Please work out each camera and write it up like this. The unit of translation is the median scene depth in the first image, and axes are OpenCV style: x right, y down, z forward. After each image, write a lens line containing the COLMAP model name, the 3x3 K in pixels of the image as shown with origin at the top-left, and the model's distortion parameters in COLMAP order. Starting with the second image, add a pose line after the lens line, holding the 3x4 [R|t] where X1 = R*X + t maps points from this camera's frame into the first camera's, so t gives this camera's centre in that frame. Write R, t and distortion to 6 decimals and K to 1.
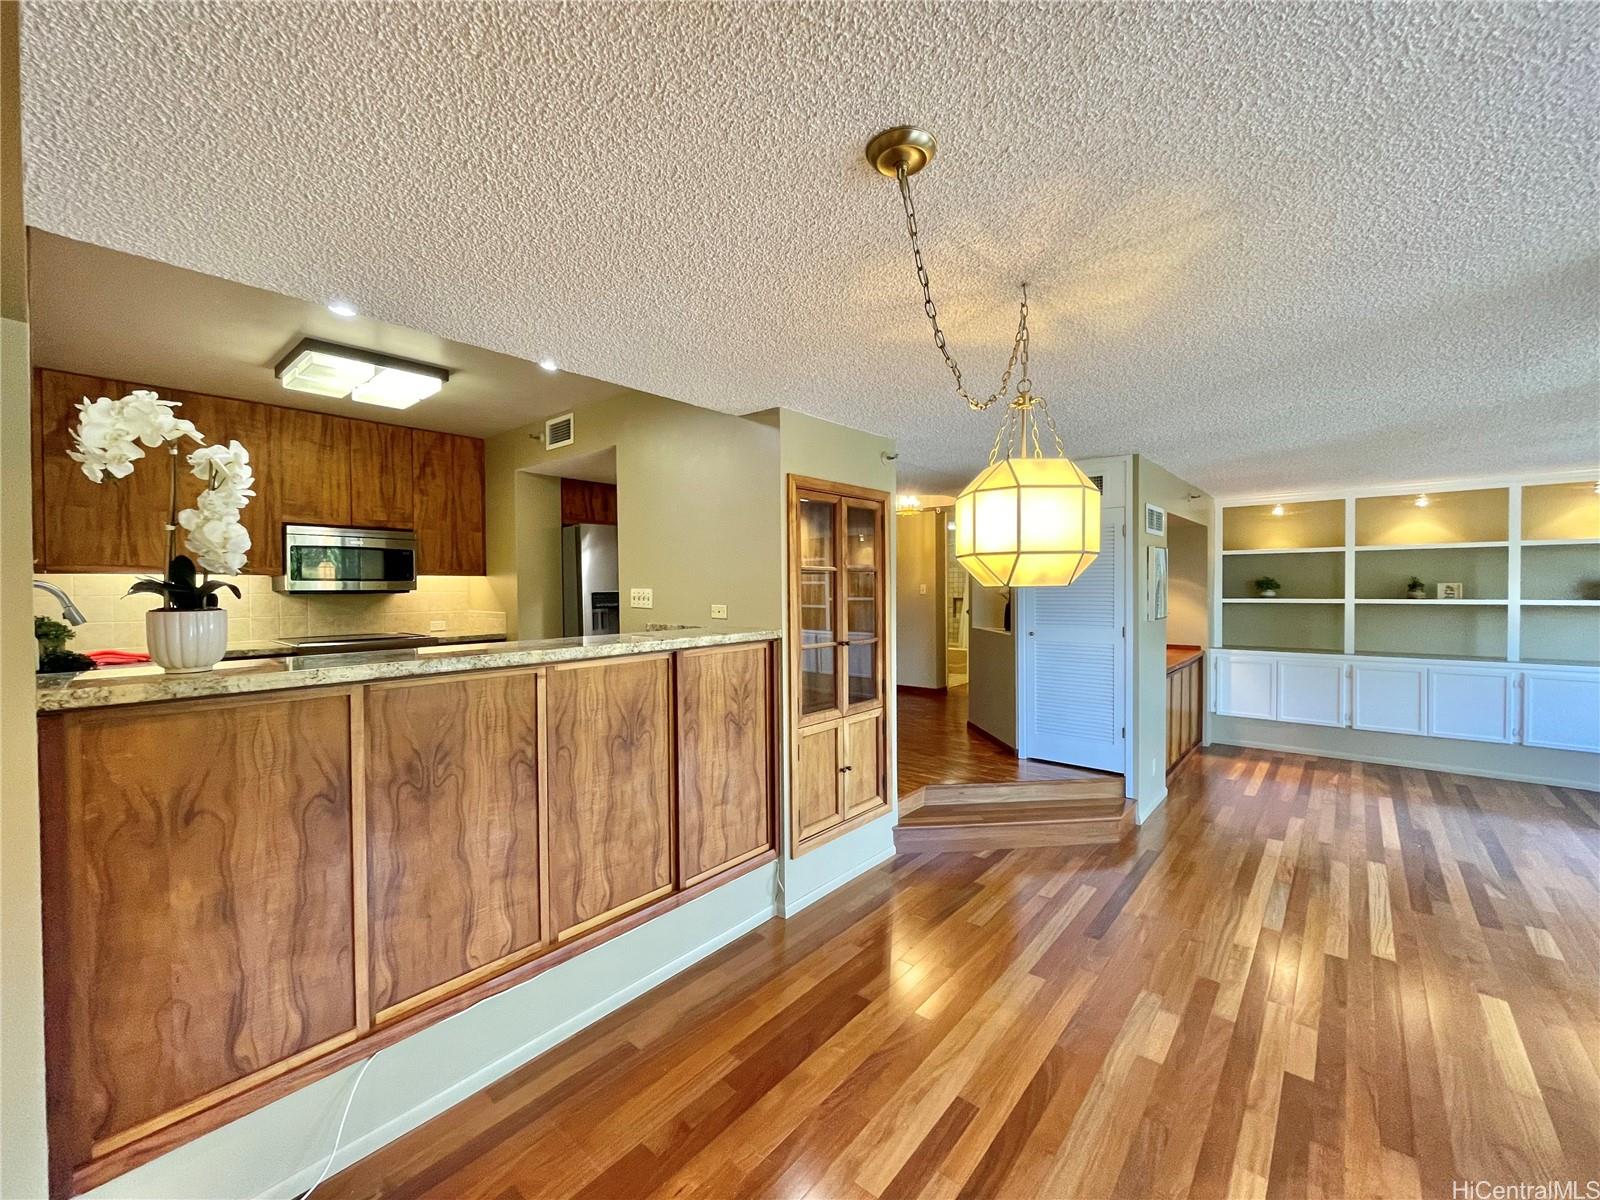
lens RADIAL K [[651.7, 0, 801.0], [0, 651.7, 597.4], [0, 0, 1]] dist [0.000419, -0.000793]
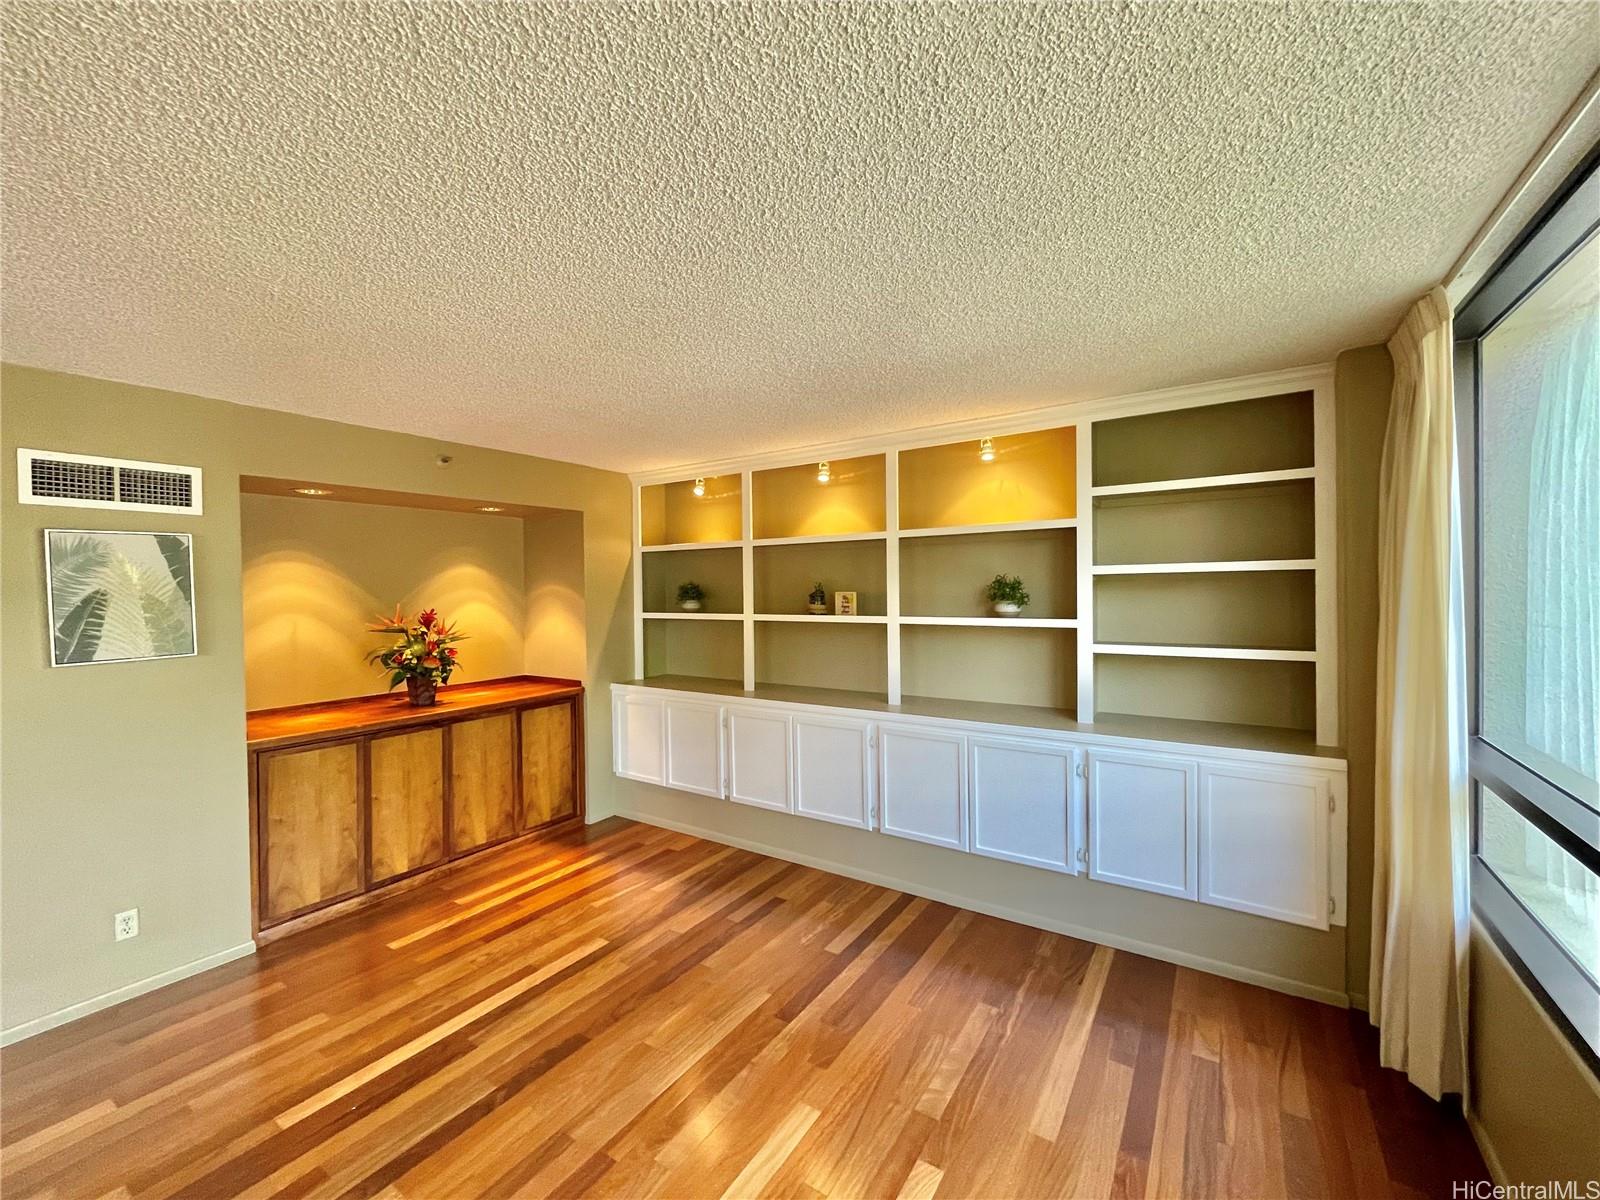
lens RADIAL K [[651.7, 0, 796.5], [0, 651.7, 598.3], [0, 0, 1]] dist [0.000419, -0.000793]
pose [[0.993237, -0.004170, 0.116031, 1.233210], [0.004496, 0.999987, -0.002552, -0.018794], [-0.116019, 0.003056, 0.993242, 0.443710]]
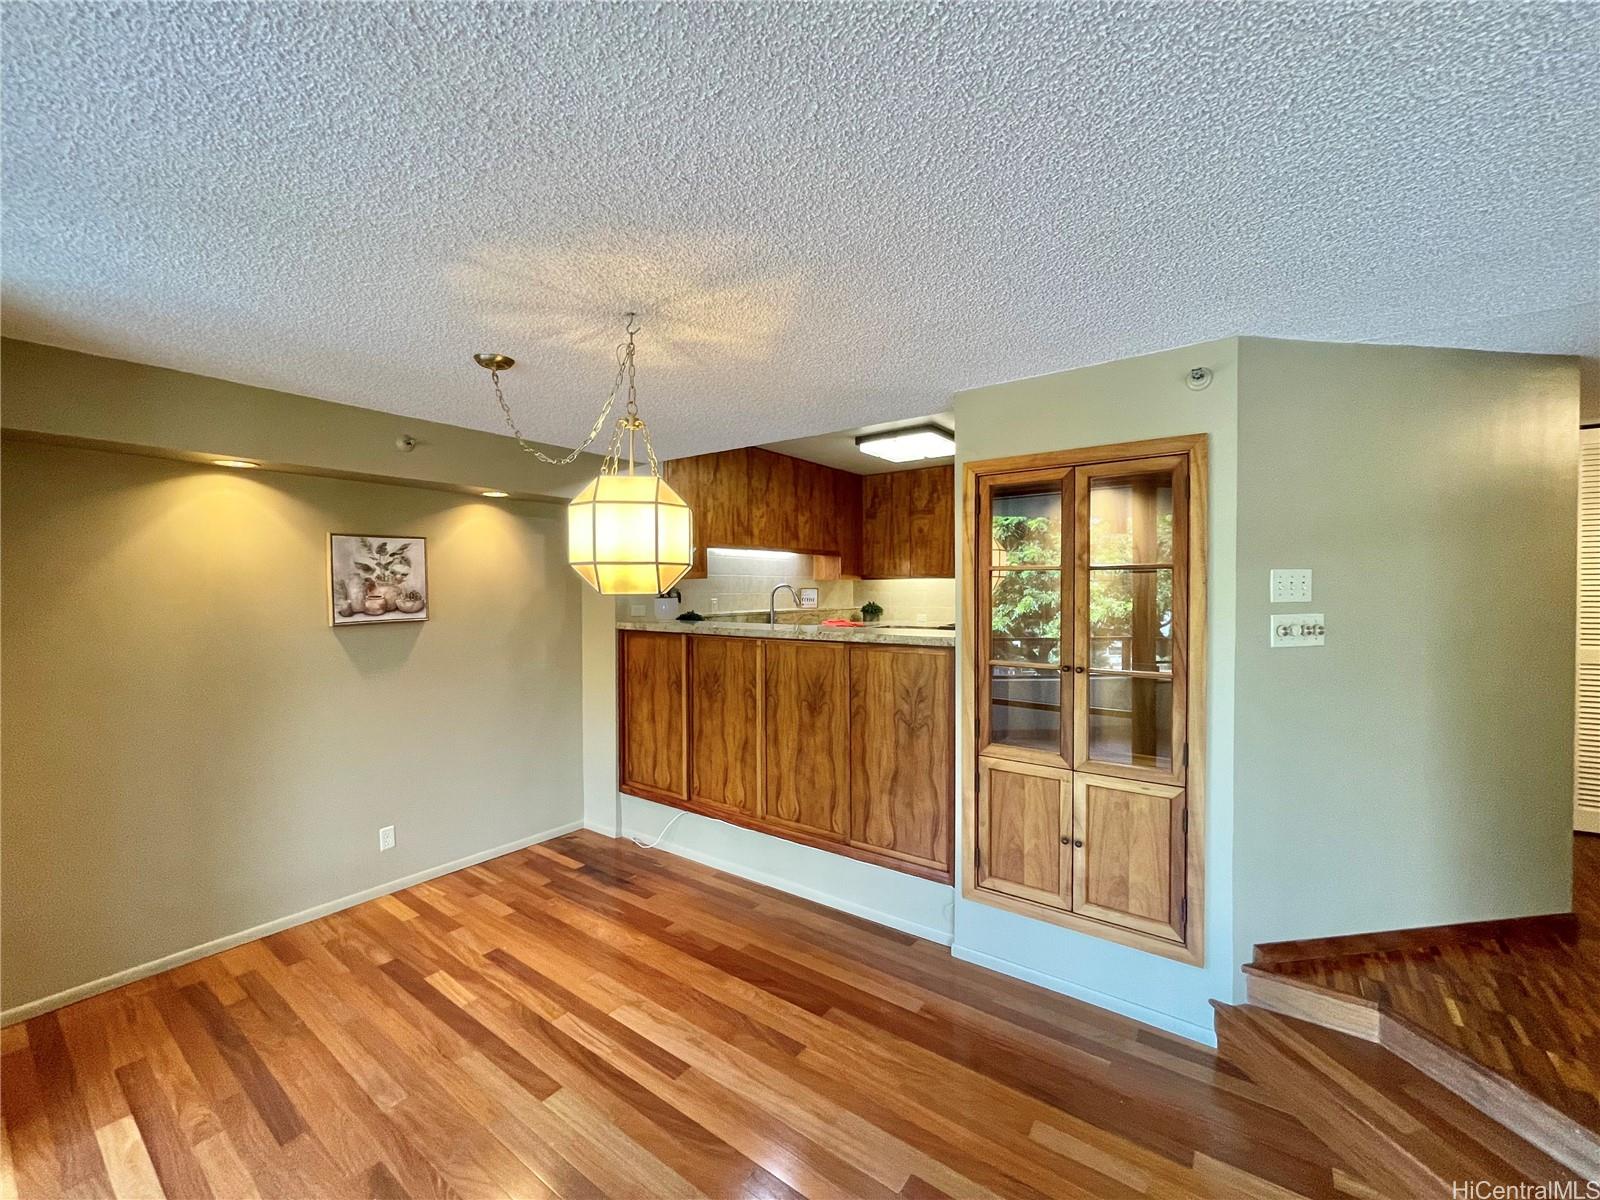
lens RADIAL K [[651.7, 0, 793.5], [0, 651.7, 598.7], [0, 0, 1]] dist [0.000419, -0.000793]
pose [[0.066242, 0.021717, -0.997567, 0.680911], [-0.015704, 0.999662, 0.020720, -0.016029], [0.997680, 0.014293, 0.066560, 0.565044]]
